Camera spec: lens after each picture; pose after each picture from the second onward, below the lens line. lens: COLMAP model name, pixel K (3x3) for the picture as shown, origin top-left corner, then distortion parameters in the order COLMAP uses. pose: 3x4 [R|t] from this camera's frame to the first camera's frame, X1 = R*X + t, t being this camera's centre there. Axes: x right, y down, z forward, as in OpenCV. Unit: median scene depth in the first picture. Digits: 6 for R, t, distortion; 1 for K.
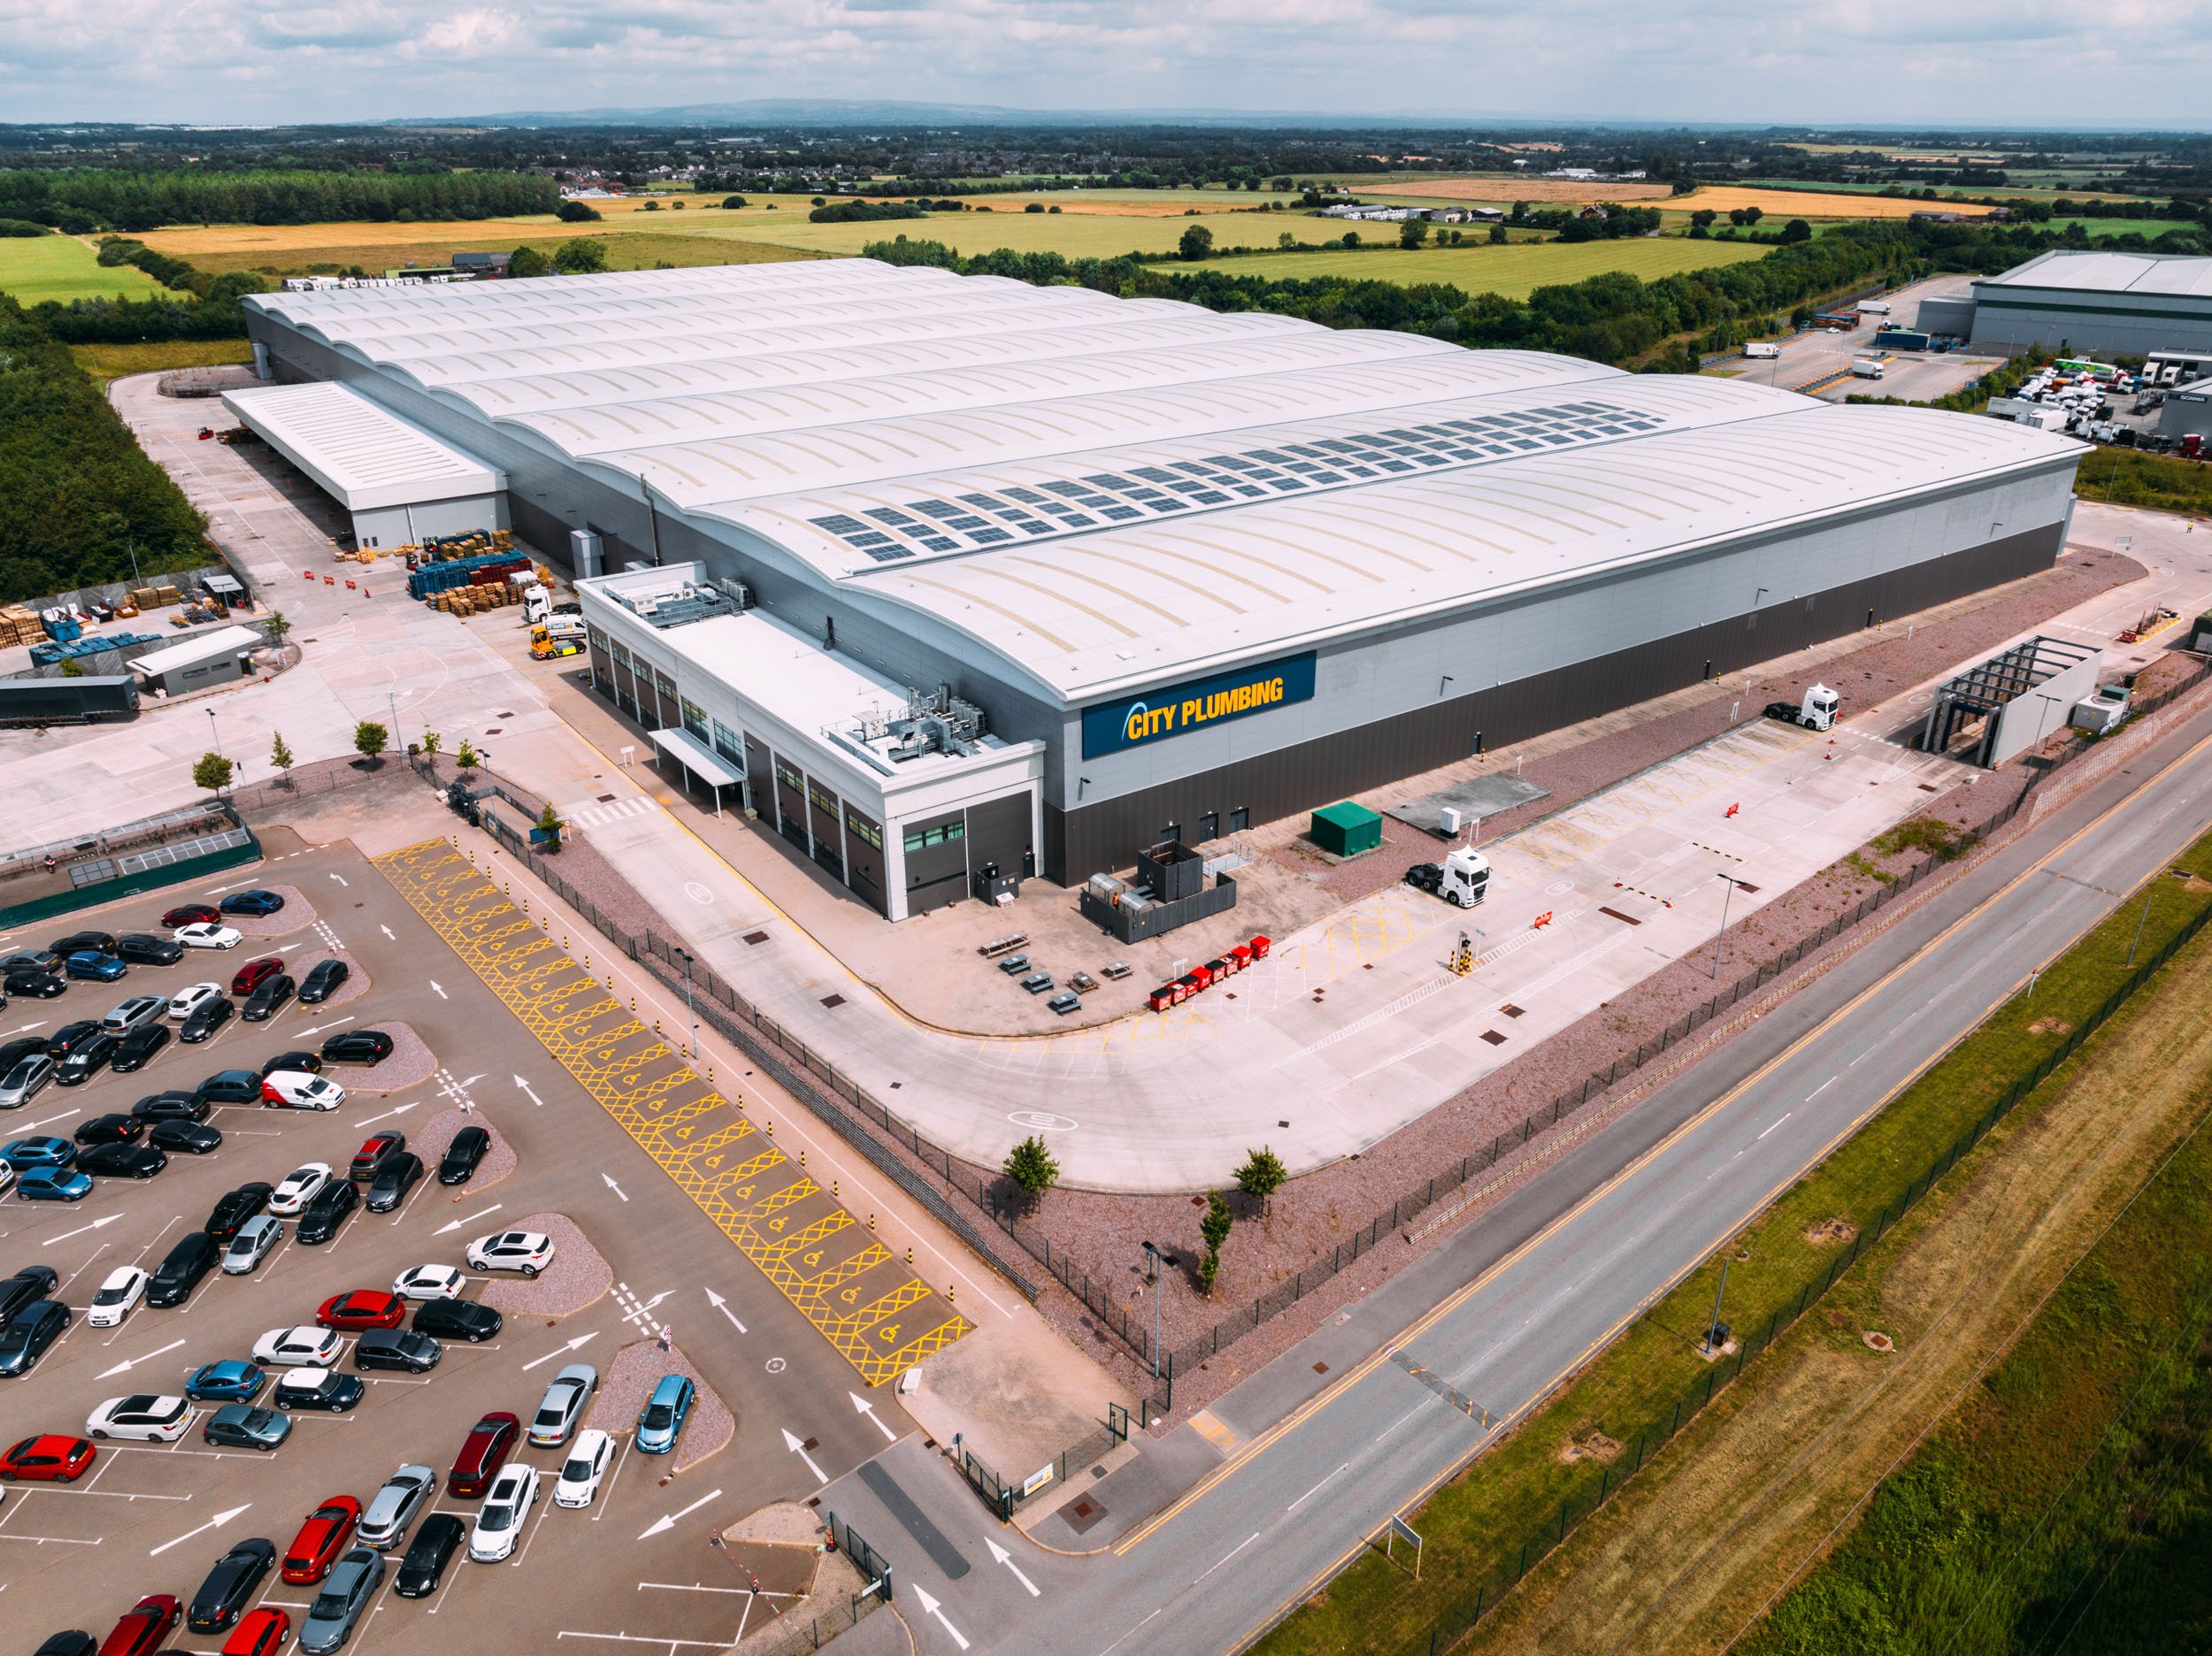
lens RADIAL K [[1548.7, 0, 1116.8], [0, 1548.7, 829.9], [0, 0, 1]] dist [-0.036964, 0.023458]
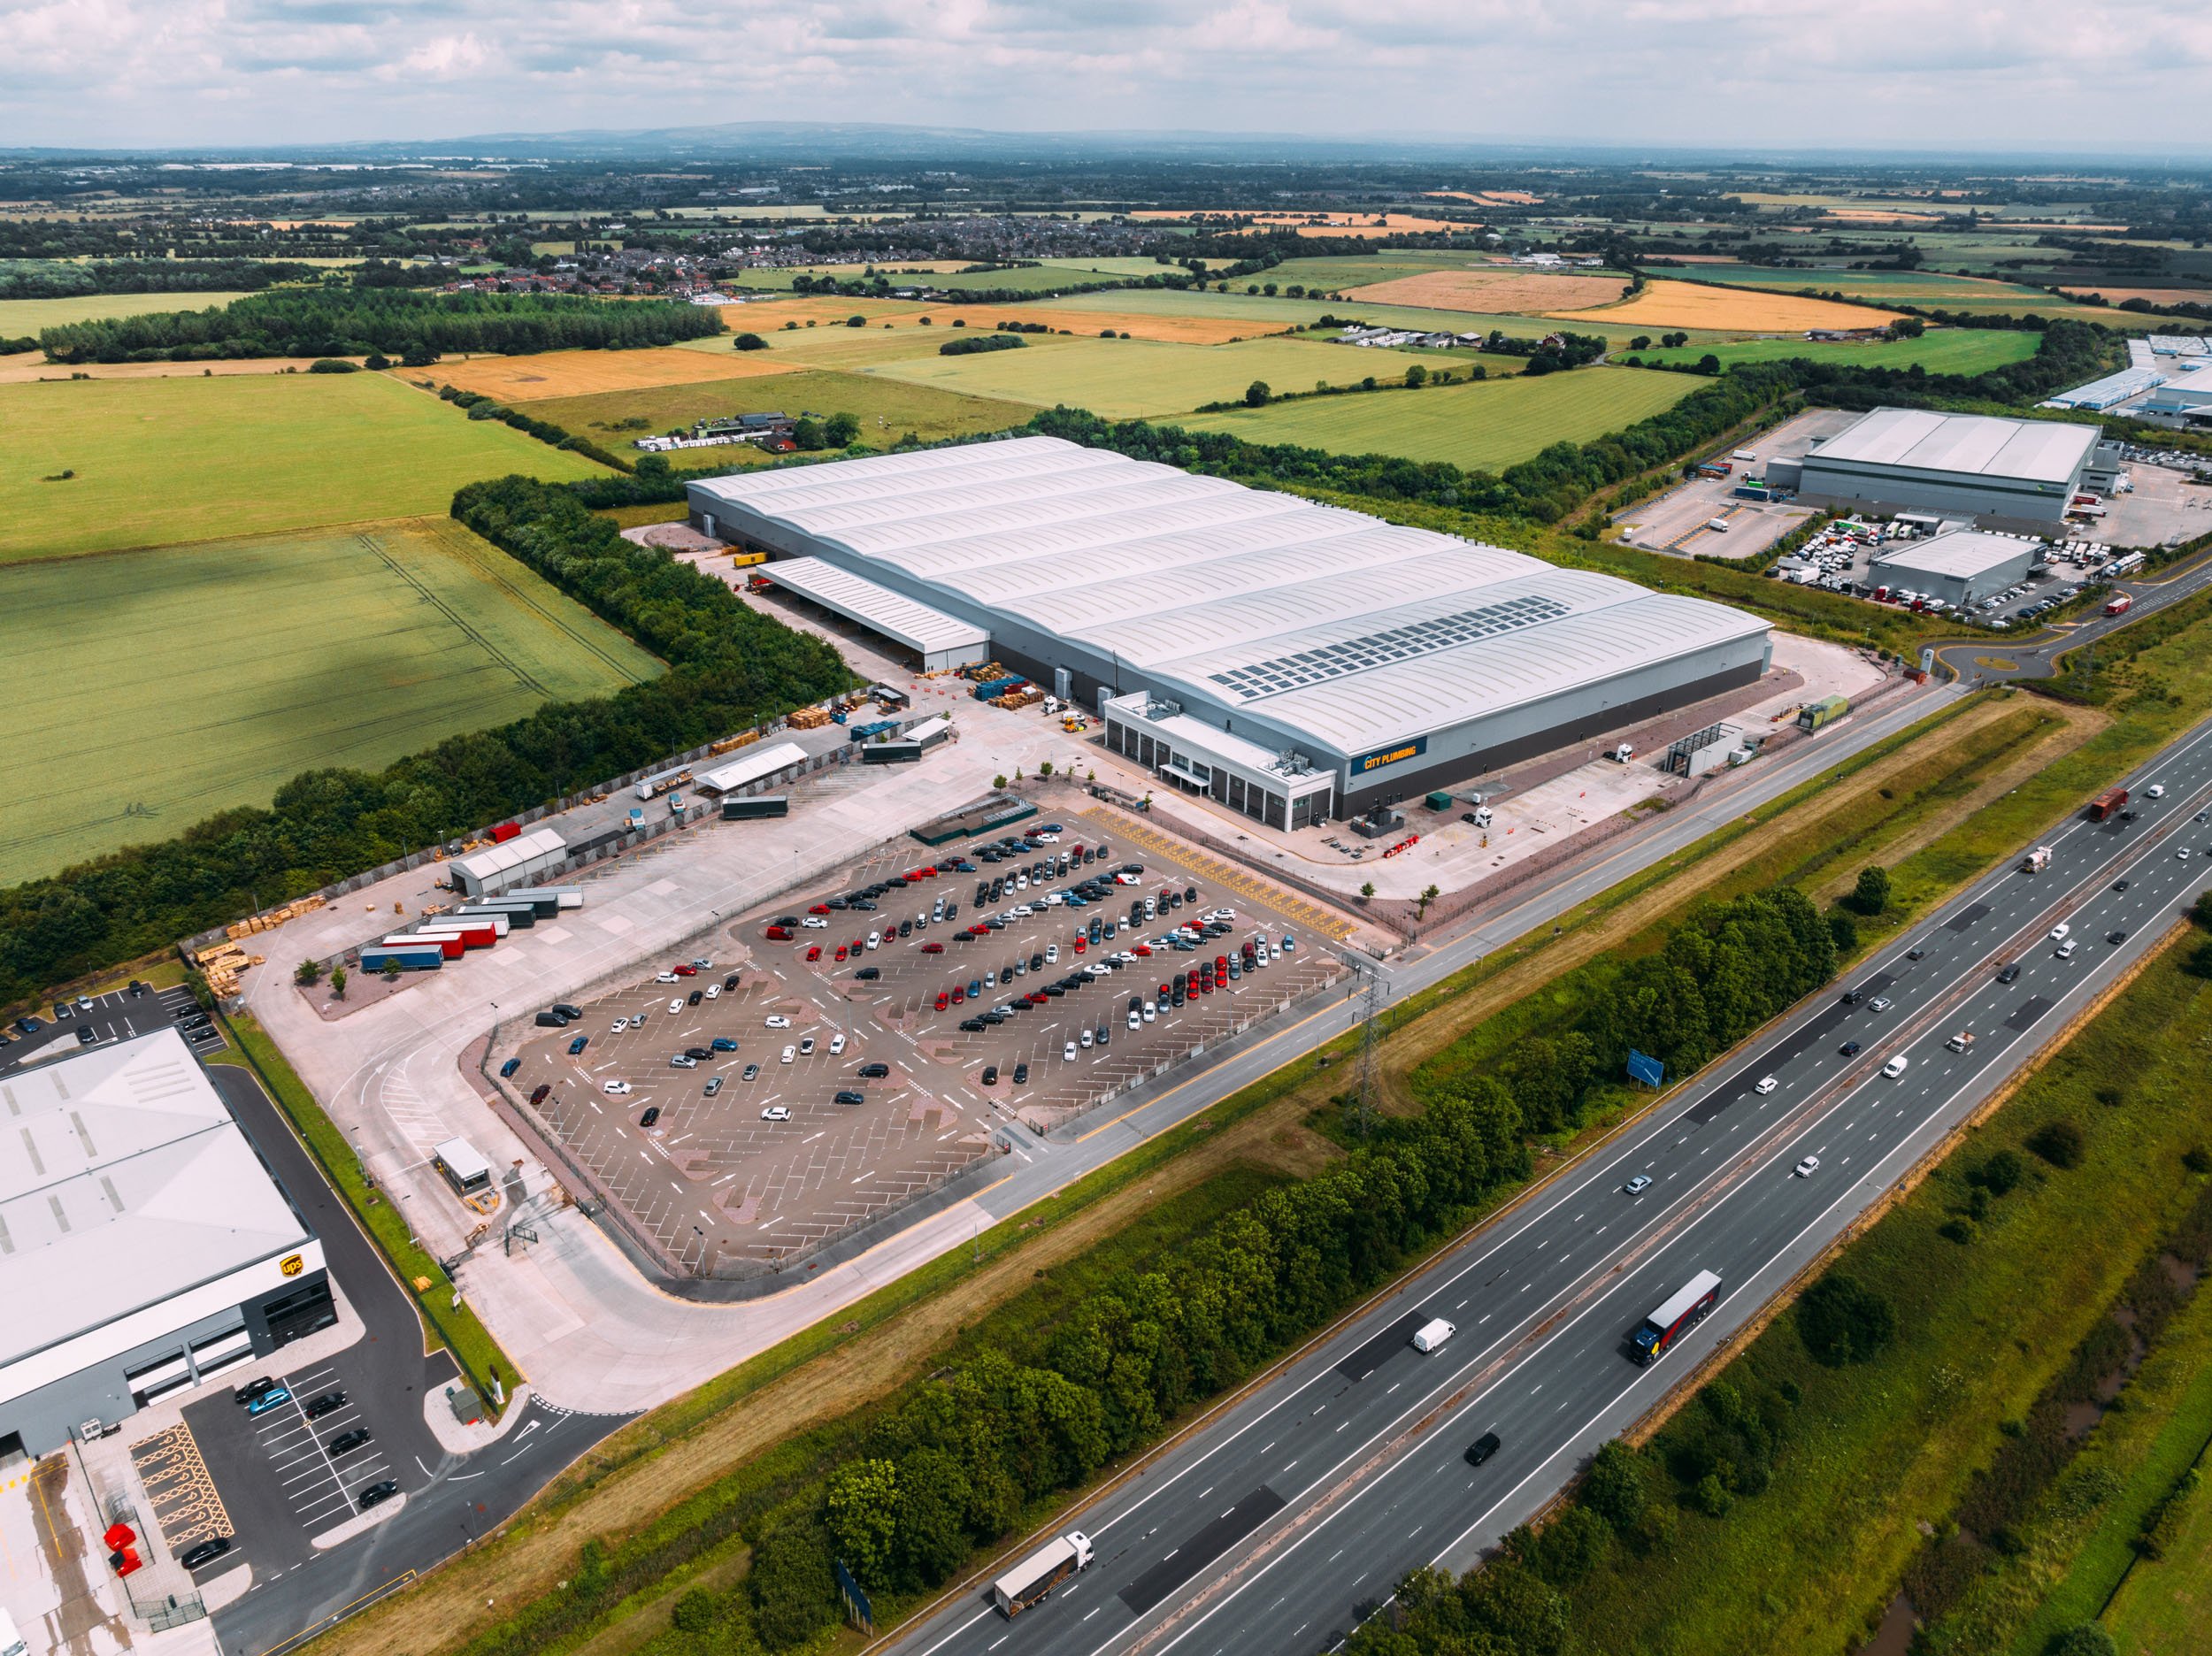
lens RADIAL K [[1548.7, 0, 1116.8], [0, 1548.7, 829.9], [0, 0, 1]] dist [-0.036964, 0.023458]
pose [[0.999882, -0.003955, 0.014849, -0.396042], [0.004096, 0.999947, -0.009418, 0.062827], [-0.014811, 0.009478, 0.999845, -1.478128]]
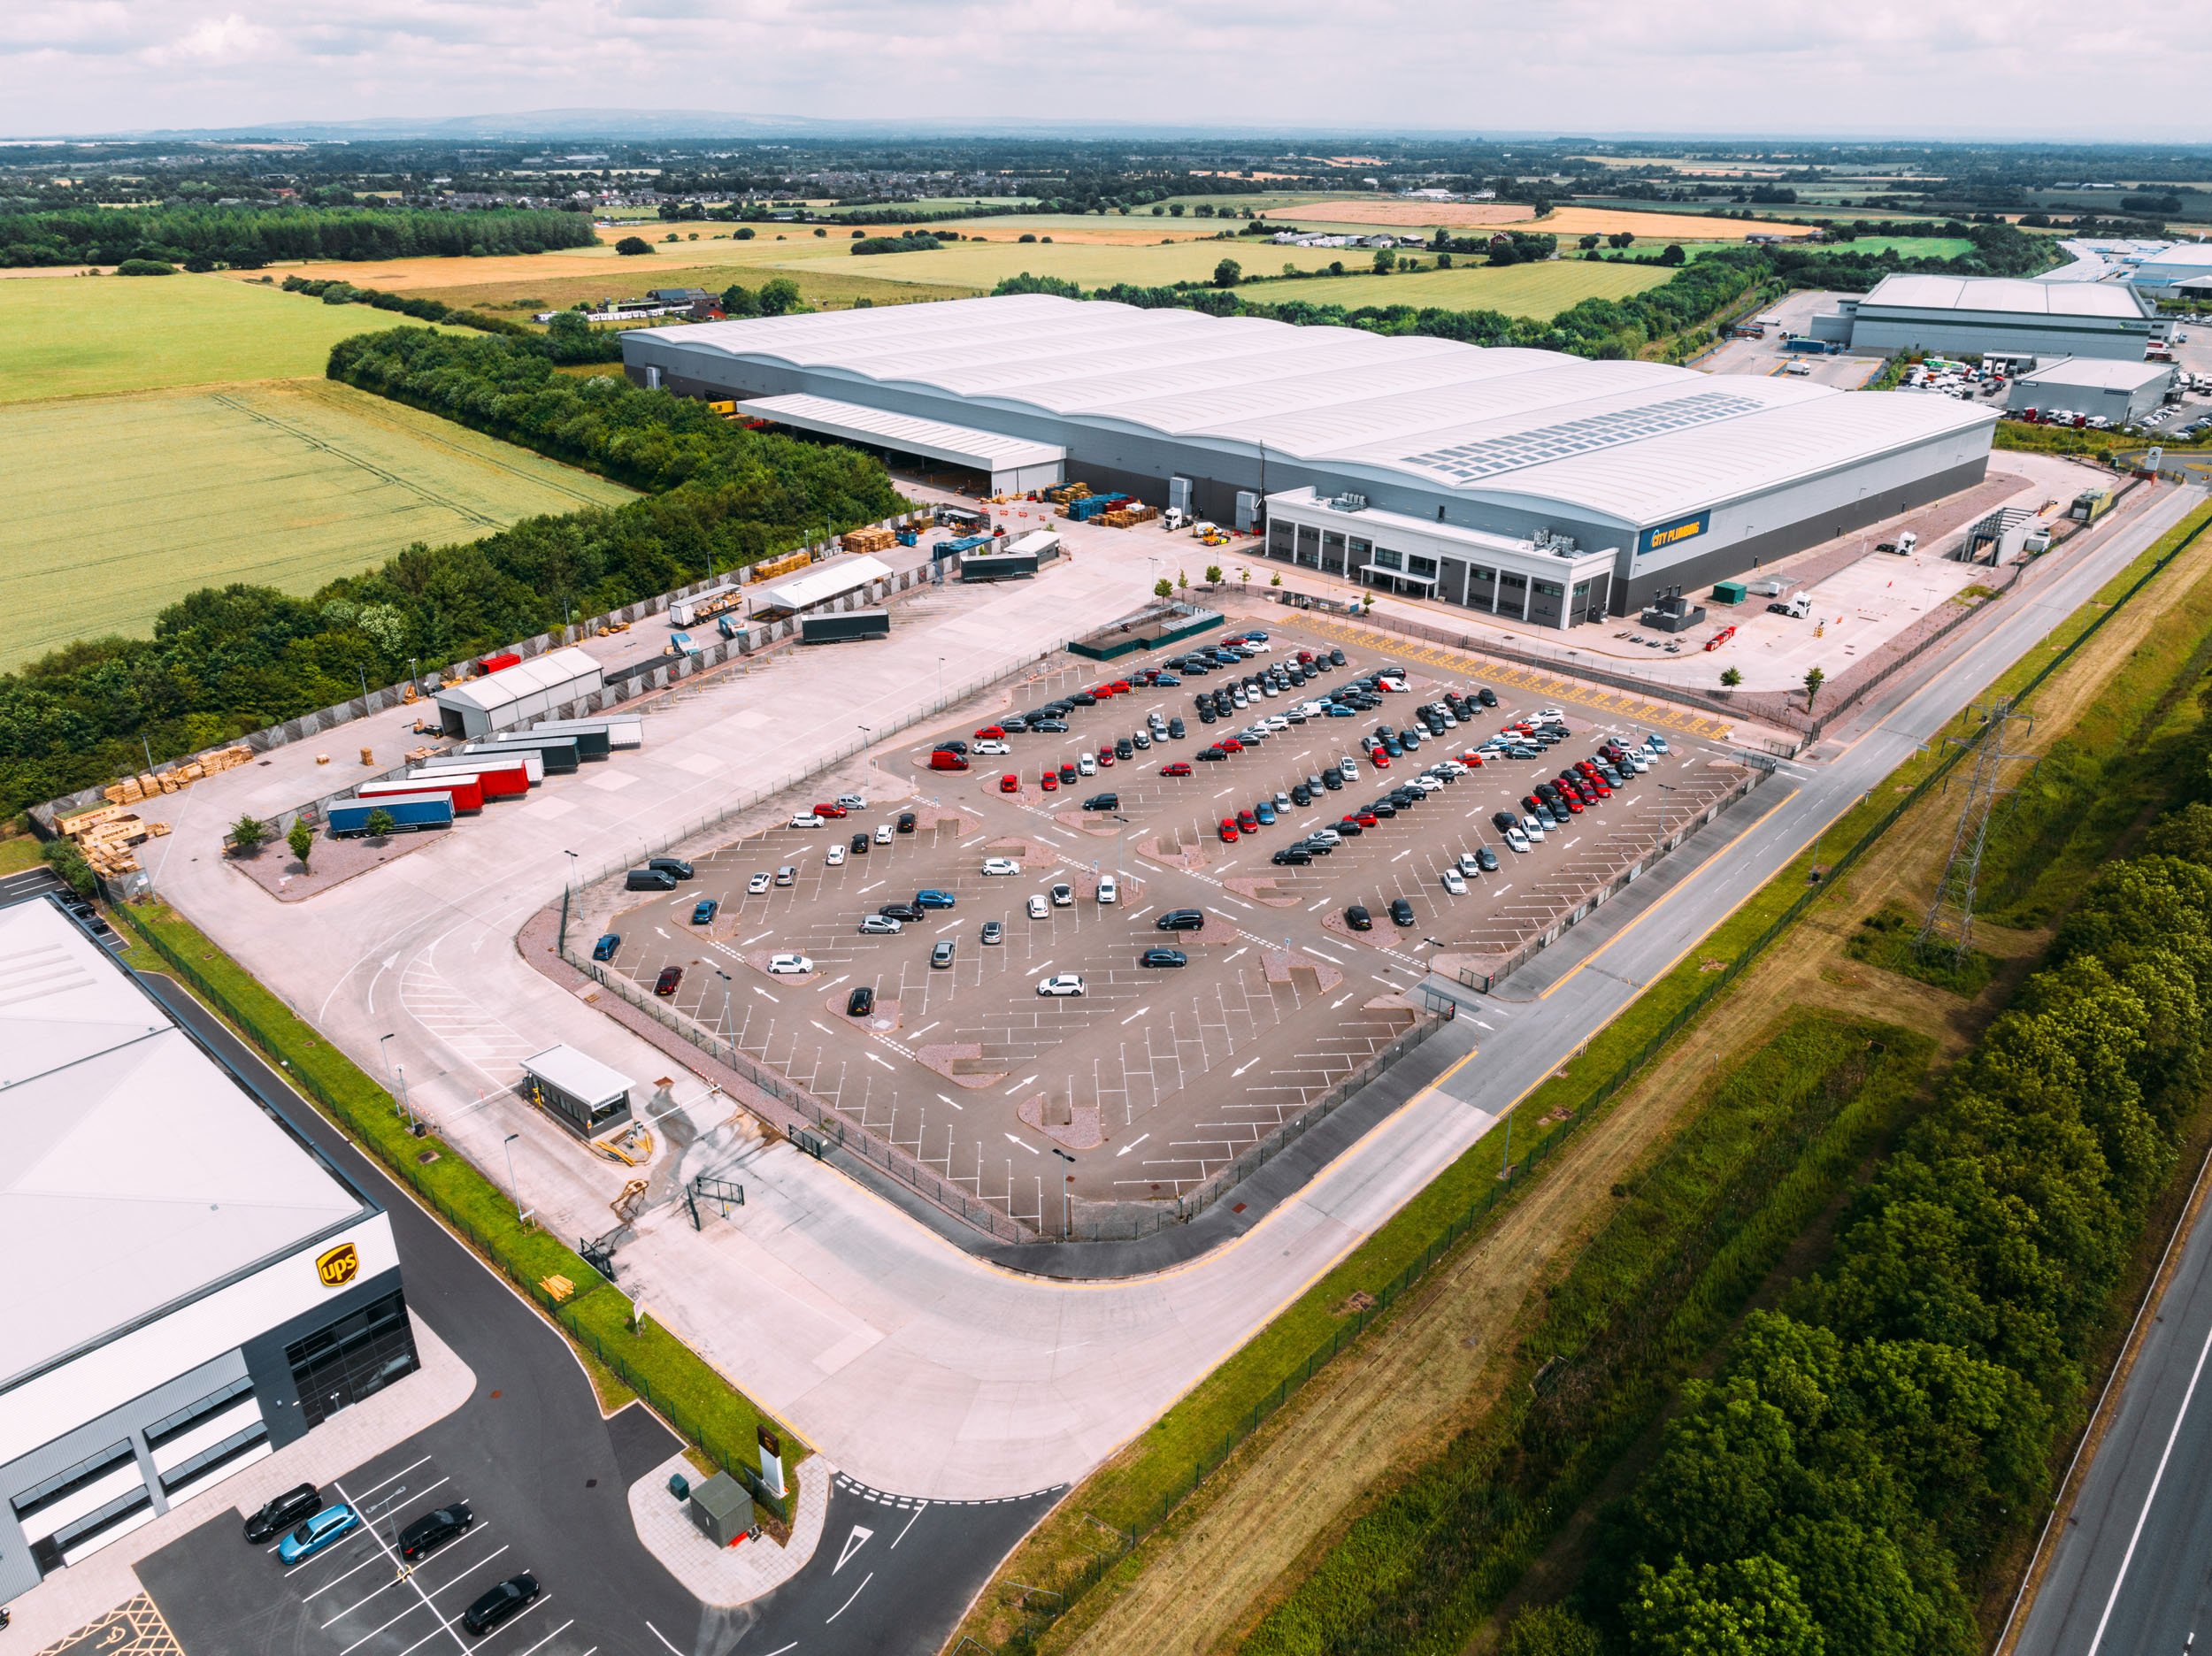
lens RADIAL K [[1548.7, 0, 1116.8], [0, 1548.7, 829.9], [0, 0, 1]] dist [-0.036964, 0.023458]
pose [[0.992739, -0.049763, 0.109508, -0.806352], [0.050205, 0.998738, -0.001280, 0.246056], [-0.109307, 0.006768, 0.993985, -0.867127]]
